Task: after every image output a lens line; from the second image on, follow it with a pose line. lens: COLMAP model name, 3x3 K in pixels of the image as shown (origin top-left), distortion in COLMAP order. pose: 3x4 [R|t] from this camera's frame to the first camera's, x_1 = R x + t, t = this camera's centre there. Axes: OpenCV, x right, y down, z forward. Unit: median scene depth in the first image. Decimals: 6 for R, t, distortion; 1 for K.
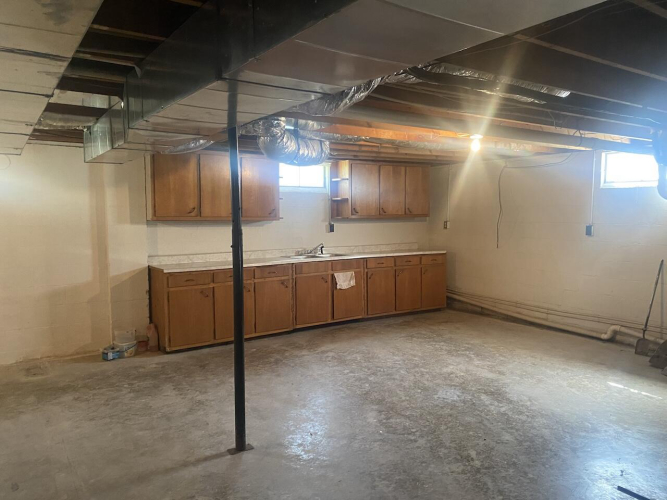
lens RADIAL K [[523.7, 0, 333.2], [0, 523.7, 250.3], [0, 0, 1]] dist [0.019391, -0.020332]
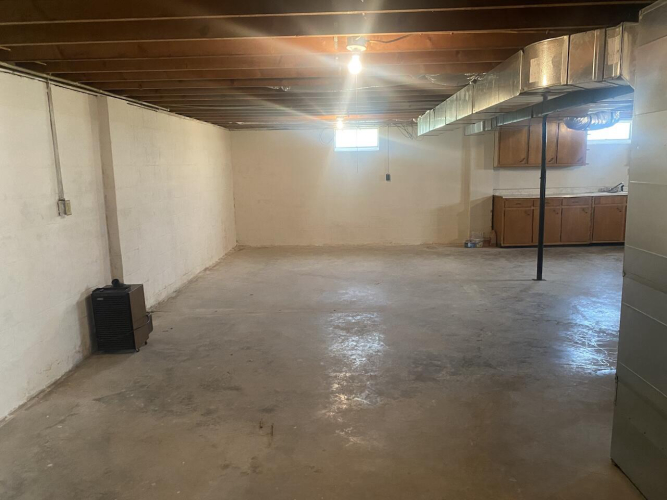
lens RADIAL K [[523.7, 0, 333.2], [0, 523.7, 249.8], [0, 0, 1]] dist [0.019391, -0.020332]
pose [[0.807592, 0.083541, -0.583794, 0.219267], [-0.022667, 0.993581, 0.110824, 0.029919], [0.589305, -0.076268, 0.804303, -0.637126]]
